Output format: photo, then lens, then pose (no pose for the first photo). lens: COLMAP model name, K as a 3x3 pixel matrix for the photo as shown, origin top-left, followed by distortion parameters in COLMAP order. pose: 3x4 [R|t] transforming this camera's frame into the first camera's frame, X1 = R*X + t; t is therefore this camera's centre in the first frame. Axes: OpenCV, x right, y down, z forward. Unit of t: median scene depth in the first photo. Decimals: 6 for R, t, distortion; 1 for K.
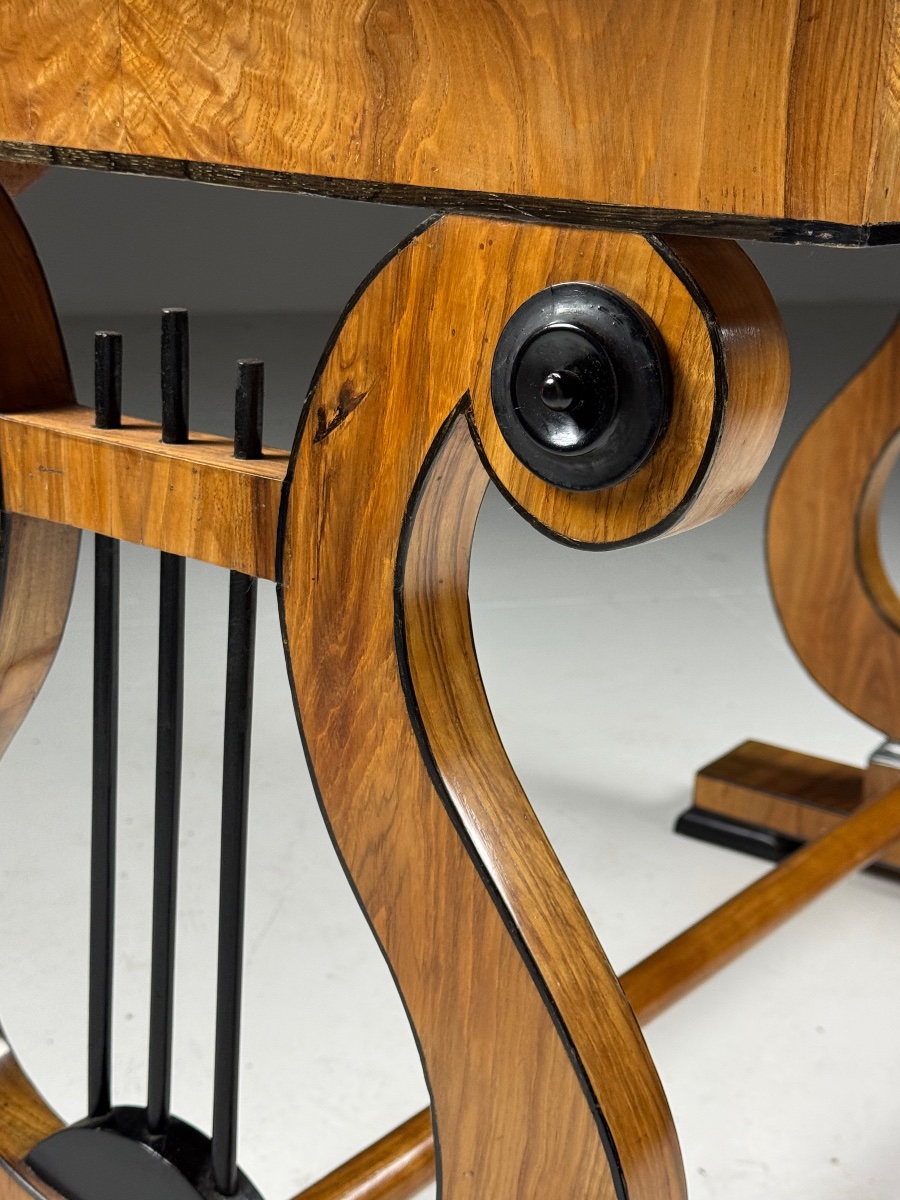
lens RADIAL K [[1841.8, 0, 451.0], [0, 1841.8, 600.4], [0, 0, 1]] dist [0.120897, 0.000000]
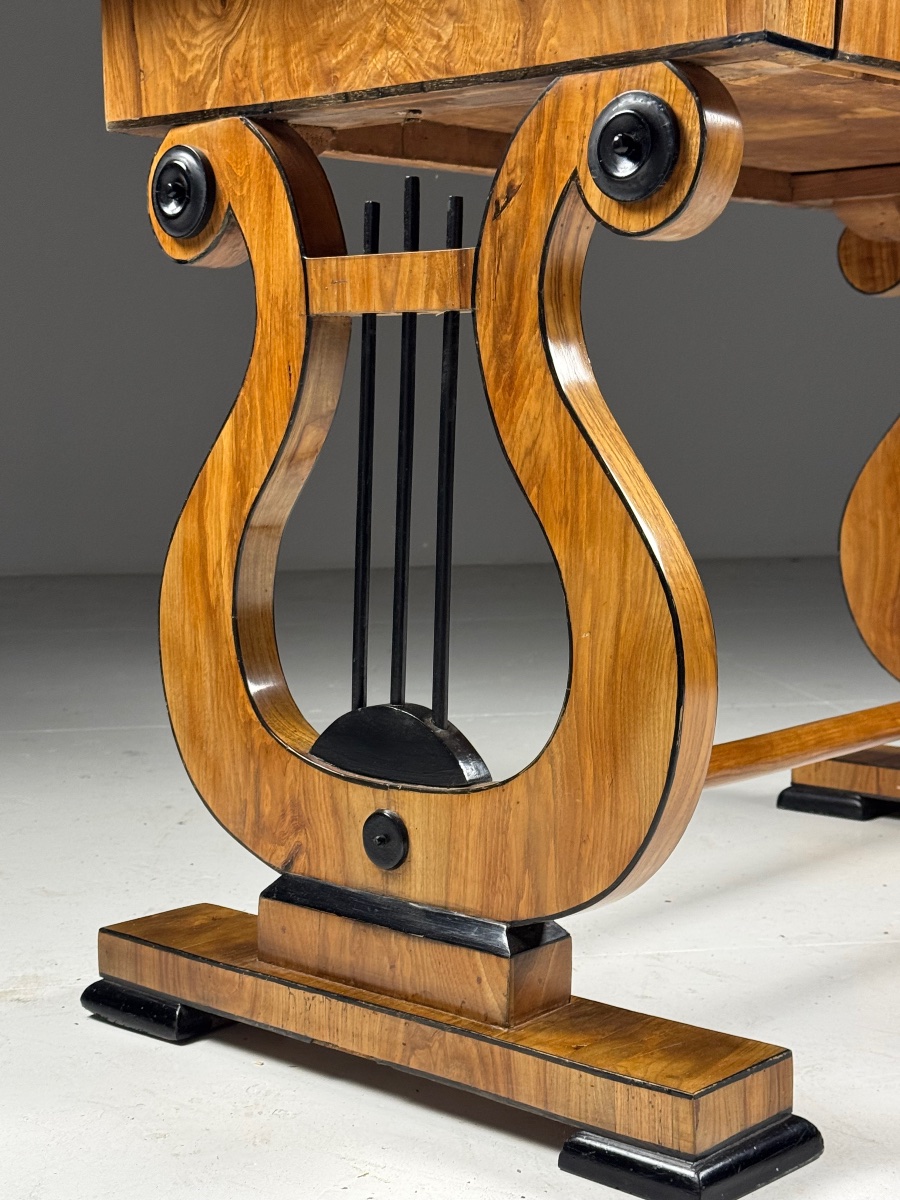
lens RADIAL K [[1965.7, 0, 455.3], [0, 1965.7, 601.3], [0, 0, 1]] dist [0.146702, 0.000000]
pose [[0.997060, -0.023303, -0.072997, 0.021743], [0.008784, 0.981114, -0.193232, 0.654668], [0.076121, 0.192022, 0.978434, -0.828793]]
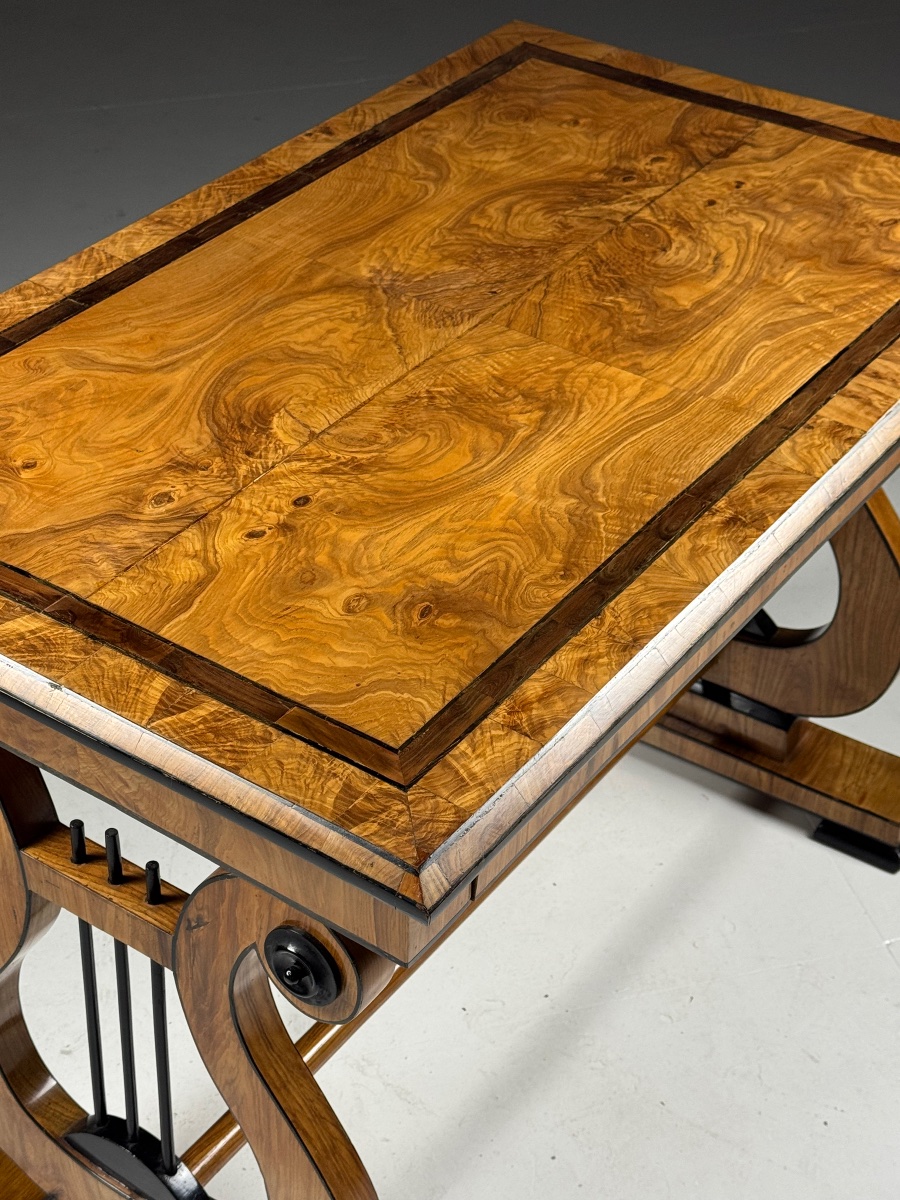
lens RADIAL K [[1965.7, 0, 445.8], [0, 1965.7, 599.4], [0, 0, 1]] dist [0.146702, 0.000000]
pose [[0.999044, -0.038975, 0.019801, 0.187338], [0.030168, 0.942457, 0.332962, -1.165245], [-0.031639, -0.332046, 0.942732, -0.982799]]
